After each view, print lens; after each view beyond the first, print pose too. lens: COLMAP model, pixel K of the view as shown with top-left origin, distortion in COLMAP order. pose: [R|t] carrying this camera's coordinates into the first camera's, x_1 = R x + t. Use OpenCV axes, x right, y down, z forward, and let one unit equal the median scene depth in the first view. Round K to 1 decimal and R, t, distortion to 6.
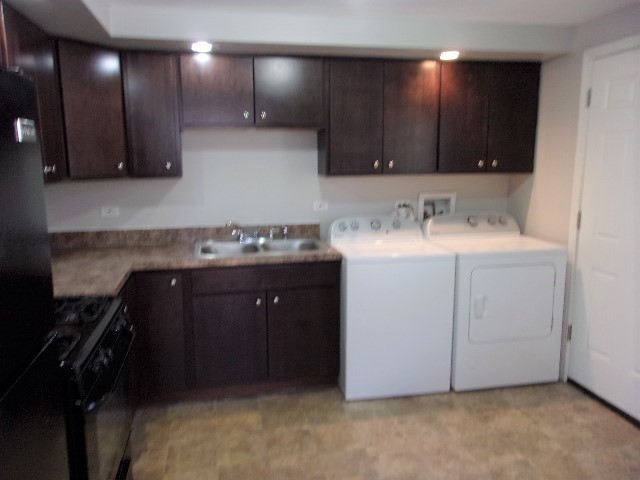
lens RADIAL K [[491.3, 0, 308.5], [0, 491.3, 242.6], [0, 0, 1]] dist [-0.031487, 0.000562]
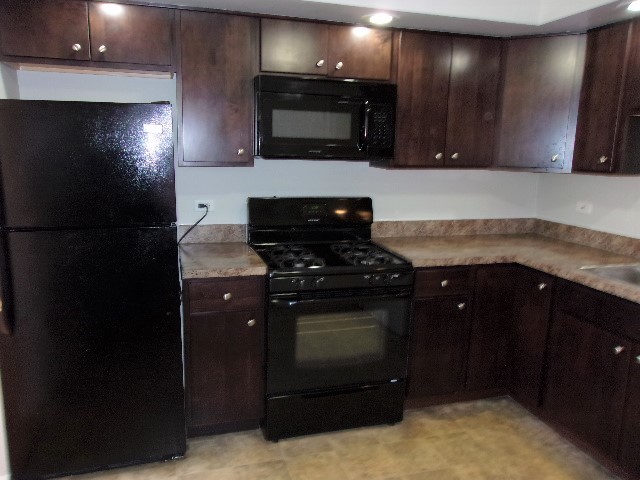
lens RADIAL K [[491.3, 0, 308.5], [0, 491.3, 242.6], [0, 0, 1]] dist [-0.031487, 0.000562]
pose [[0.075253, 0.203548, -0.976169, 0.560174], [-0.193650, 0.963290, 0.185934, -0.081493], [0.978180, 0.175043, 0.111907, 0.464341]]
